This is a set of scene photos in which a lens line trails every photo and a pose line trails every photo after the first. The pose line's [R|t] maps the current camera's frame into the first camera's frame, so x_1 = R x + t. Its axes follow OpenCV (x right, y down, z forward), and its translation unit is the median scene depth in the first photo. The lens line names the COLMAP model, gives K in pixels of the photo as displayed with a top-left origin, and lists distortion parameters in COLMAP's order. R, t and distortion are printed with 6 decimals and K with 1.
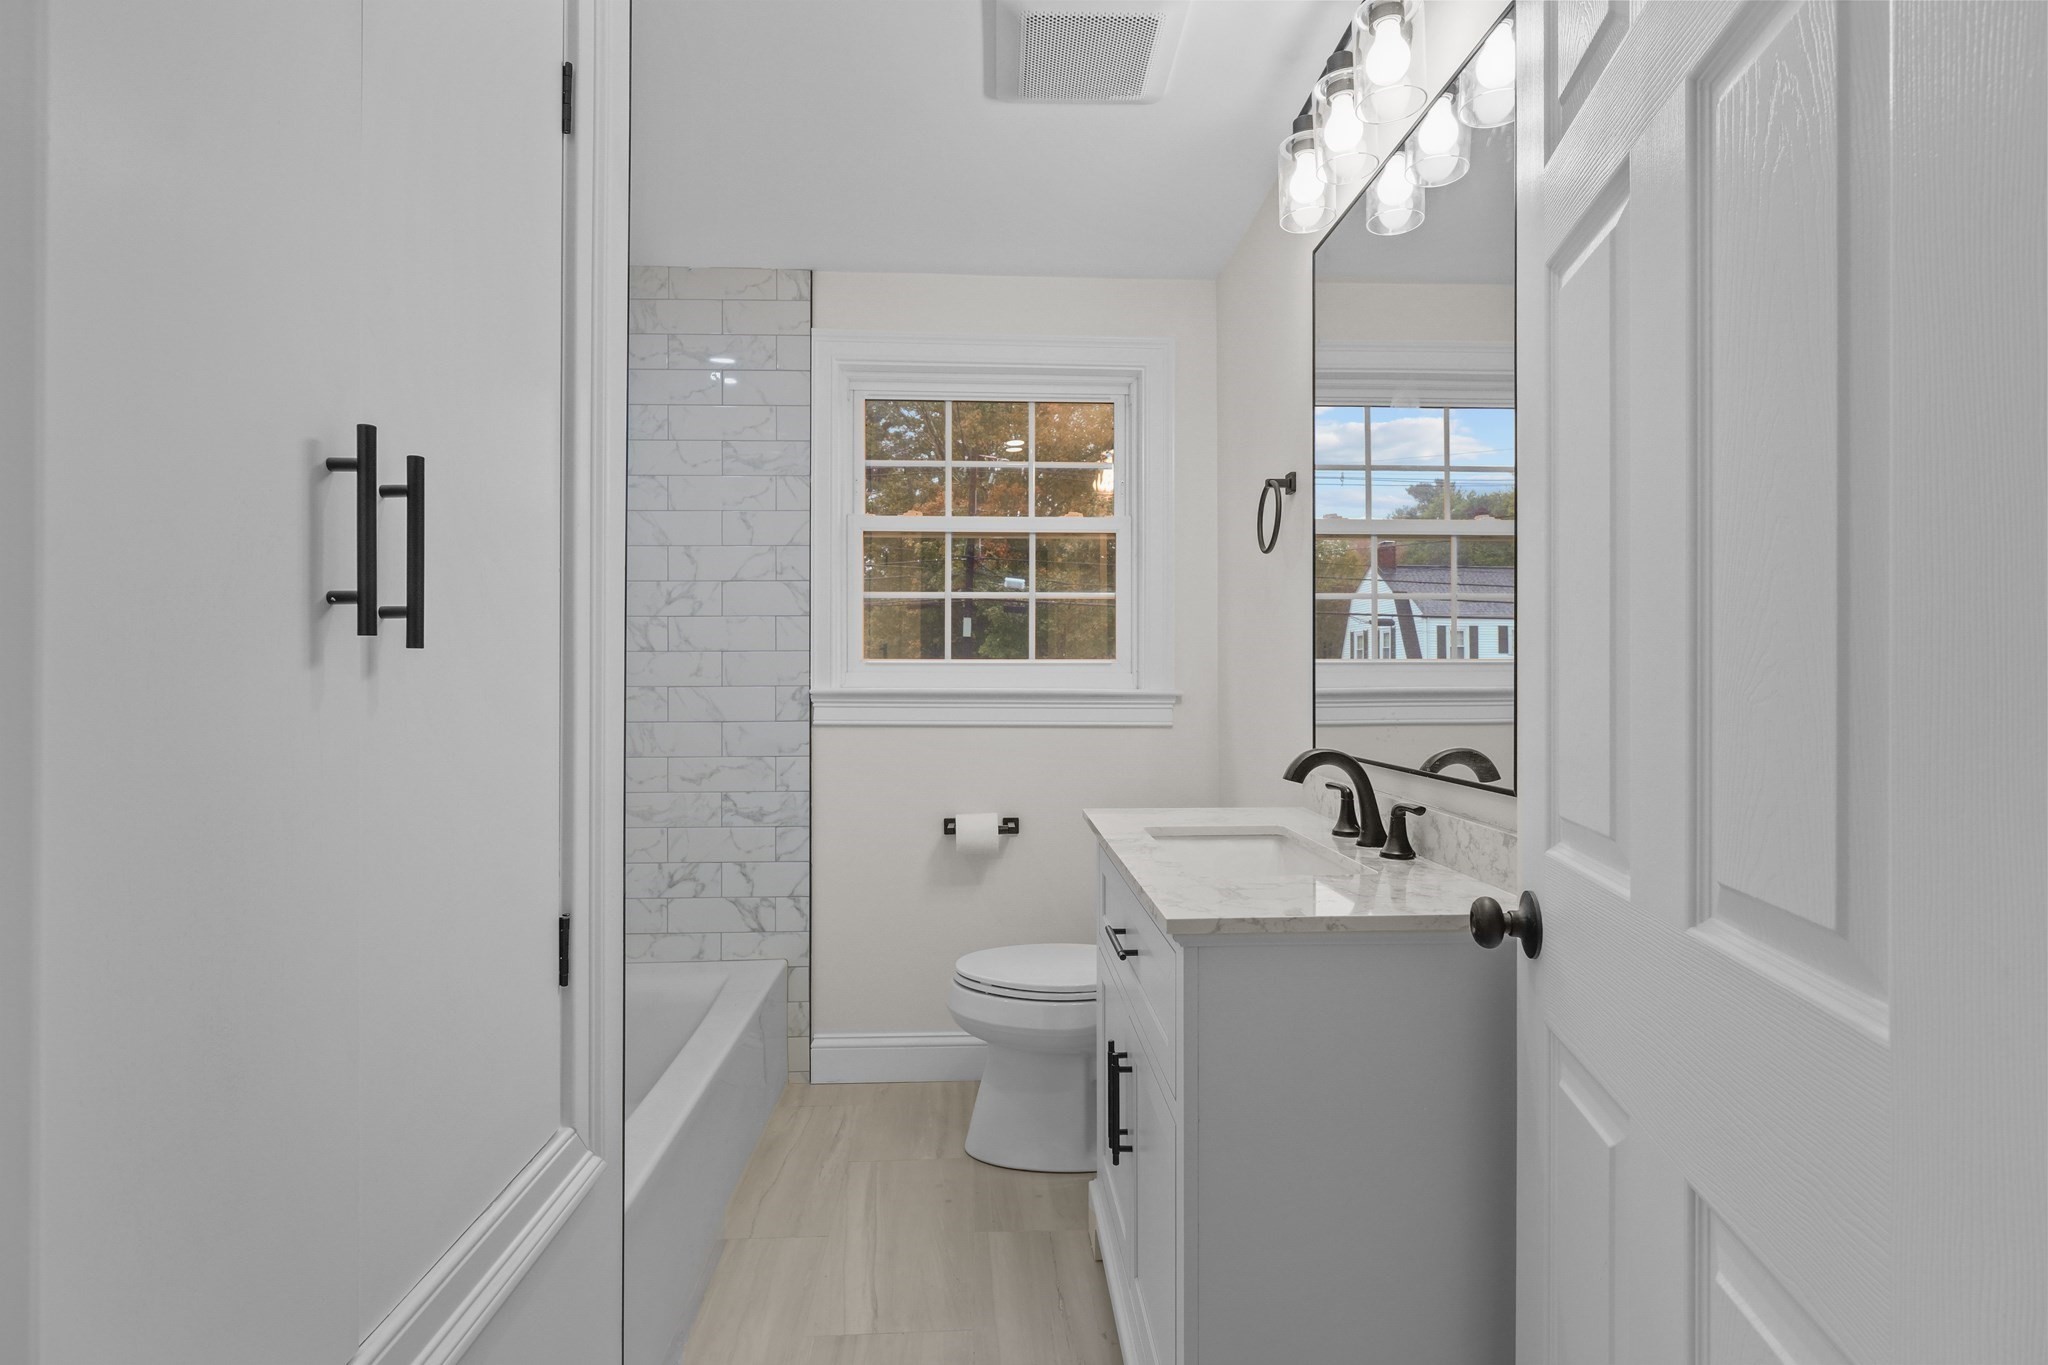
lens RADIAL K [[985.7, 0, 1023.6], [0, 985.7, 676.2], [0, 0, 1]] dist [-0.008587, 0.003627]
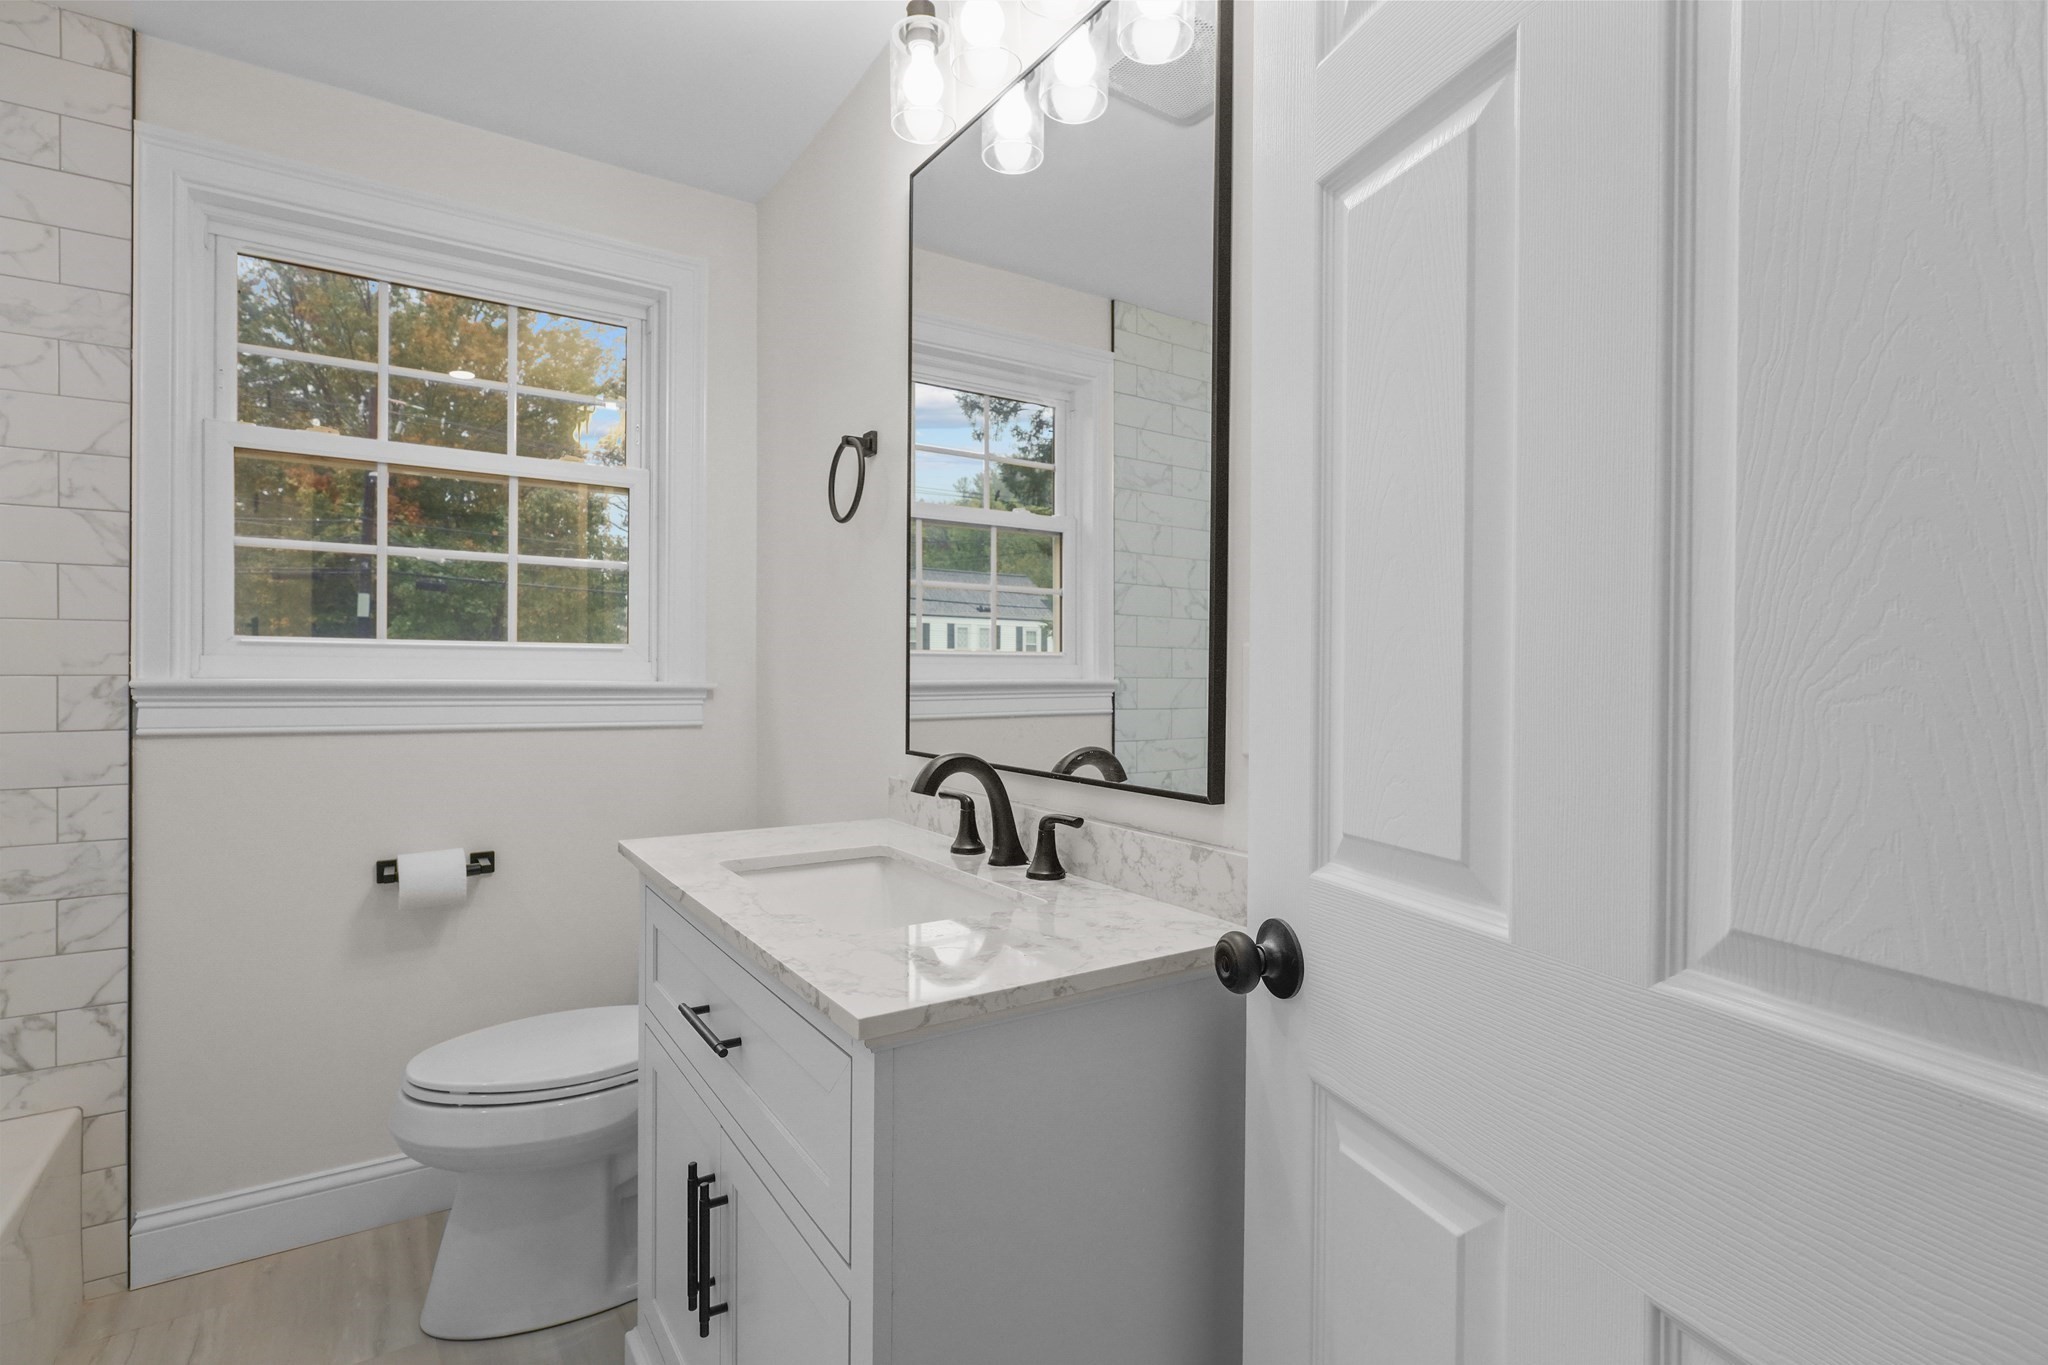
lens RADIAL K [[985.7, 0, 1025.5], [0, 985.7, 677.5], [0, 0, 1]] dist [-0.008587, 0.003627]
pose [[0.857584, 0.004221, 0.514327, -0.050820], [-0.008841, 0.999940, 0.006535, 0.002206], [-0.514269, -0.010152, 0.857569, 0.169306]]
